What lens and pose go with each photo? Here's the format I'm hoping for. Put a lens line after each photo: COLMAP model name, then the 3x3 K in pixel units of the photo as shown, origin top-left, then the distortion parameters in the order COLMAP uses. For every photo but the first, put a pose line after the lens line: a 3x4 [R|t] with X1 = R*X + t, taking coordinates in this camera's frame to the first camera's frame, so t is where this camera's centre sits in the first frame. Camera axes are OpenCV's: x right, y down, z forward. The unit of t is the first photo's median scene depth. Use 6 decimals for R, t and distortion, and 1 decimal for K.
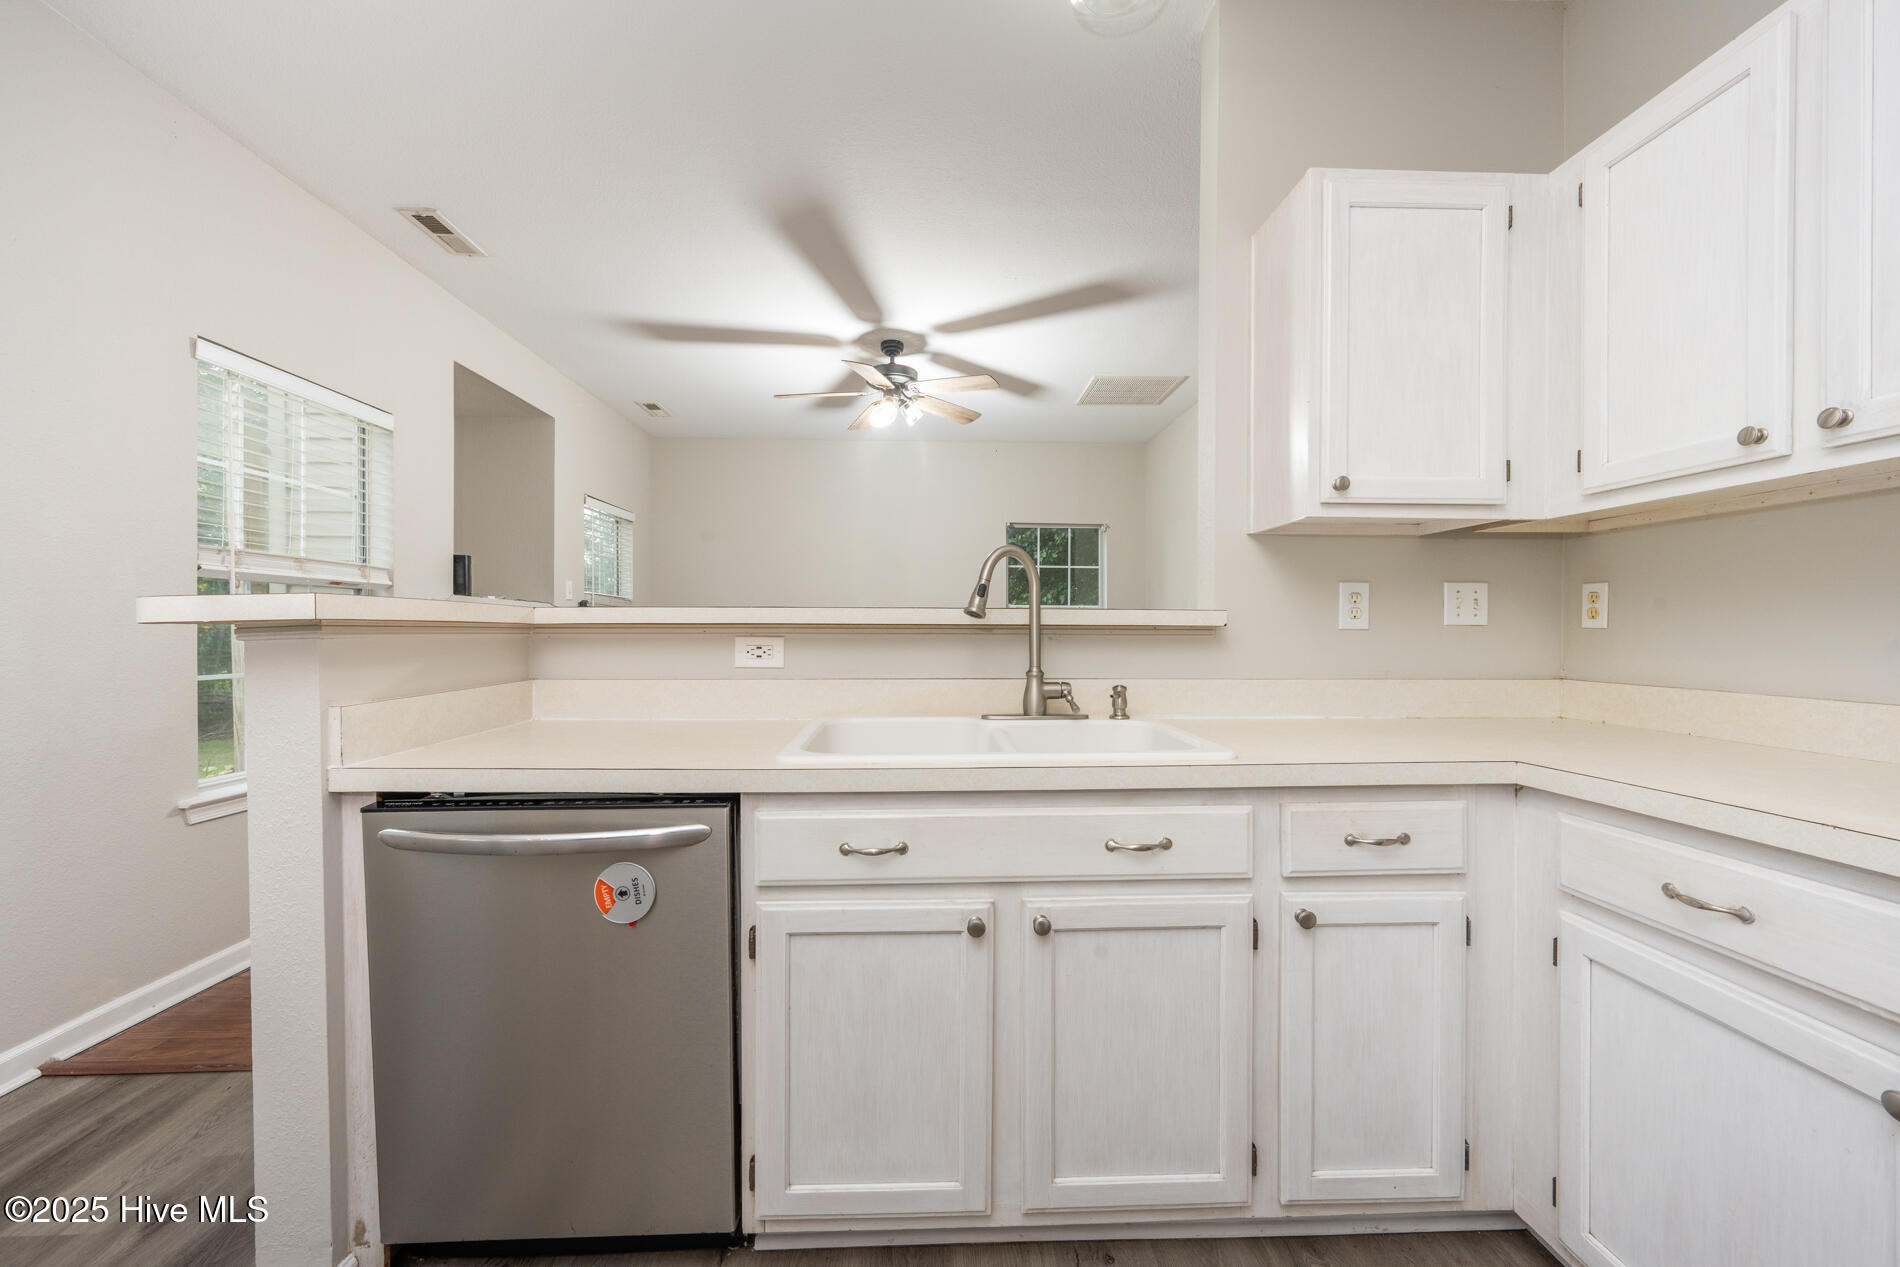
lens RADIAL K [[755.9, 0, 952.5], [0, 755.9, 629.6], [0, 0, 1]] dist [-0.001334, 0.000226]
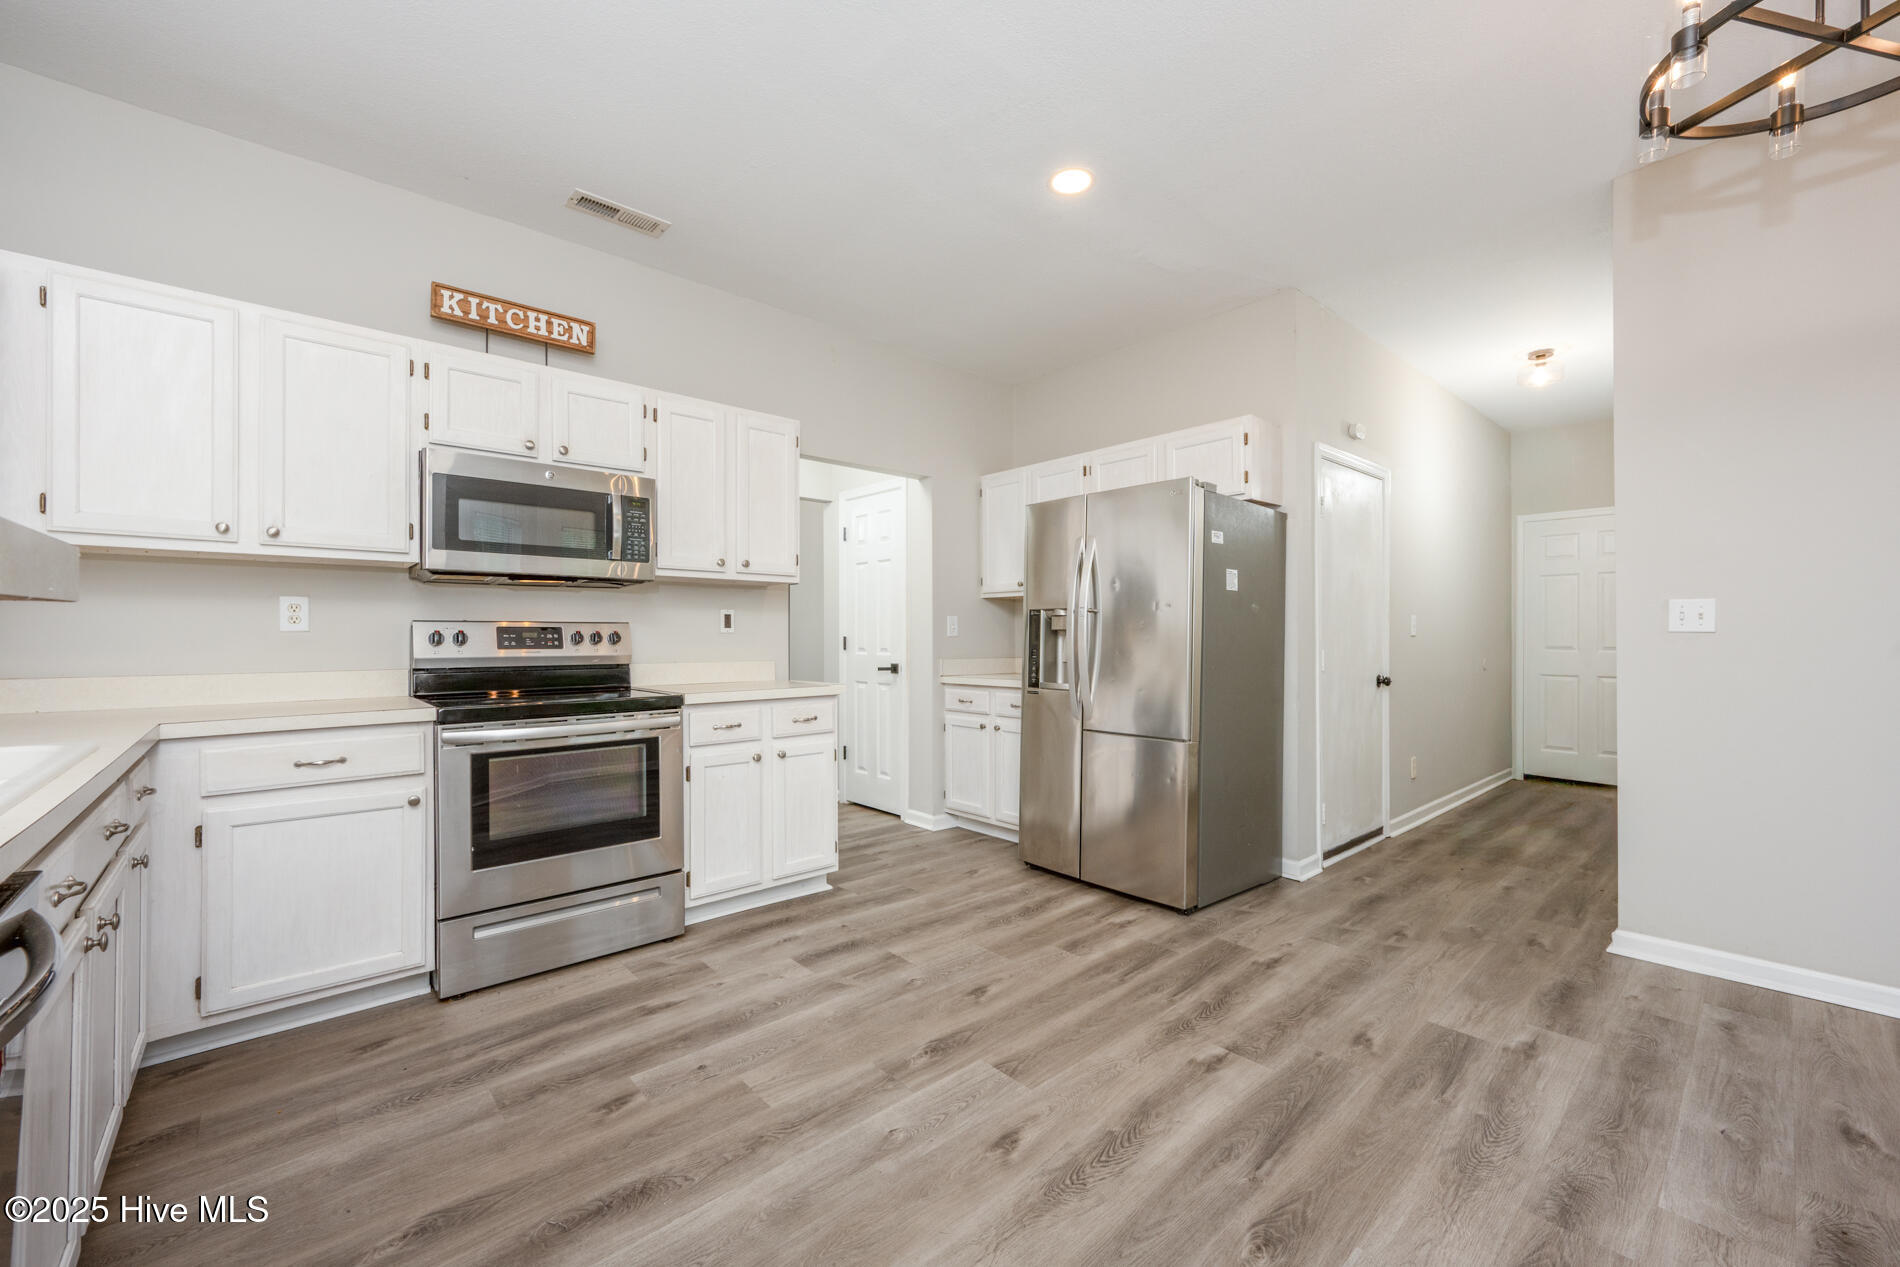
lens RADIAL K [[755.9, 0, 967.4], [0, 755.9, 633.7], [0, 0, 1]] dist [-0.001334, 0.000226]
pose [[-0.659619, 0.002028, 0.751597, -1.040665], [-0.001375, 0.999991, -0.003905, 0.002210], [-0.751599, -0.003610, -0.659611, 0.591686]]
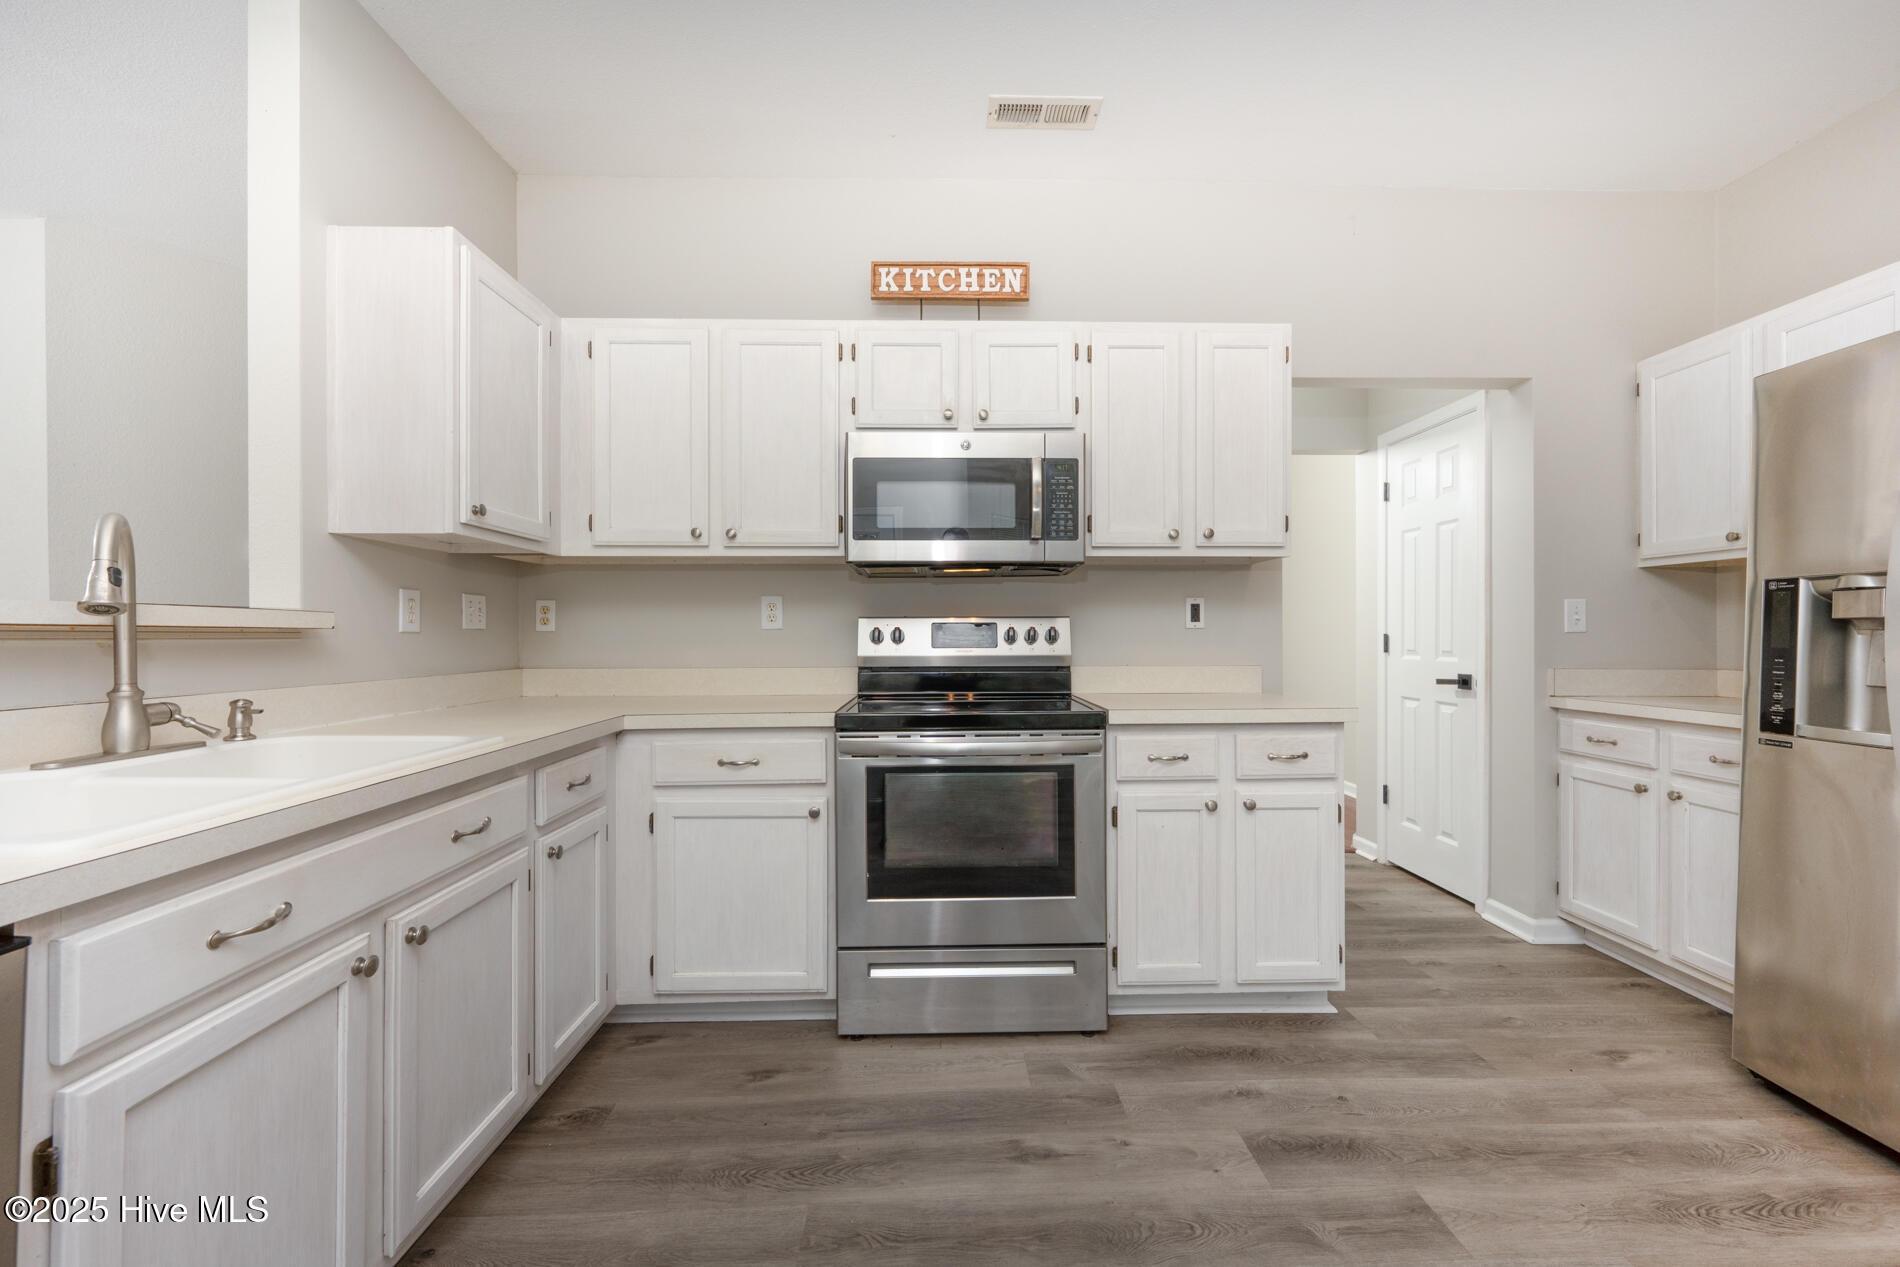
lens RADIAL K [[755.9, 0, 967.5], [0, 755.9, 638.2], [0, 0, 1]] dist [-0.001334, 0.000226]
pose [[-0.013941, -0.007140, 0.999877, -0.634609], [0.000586, 0.999974, 0.007149, 0.001255], [-0.999903, 0.000685, -0.013936, 0.225318]]
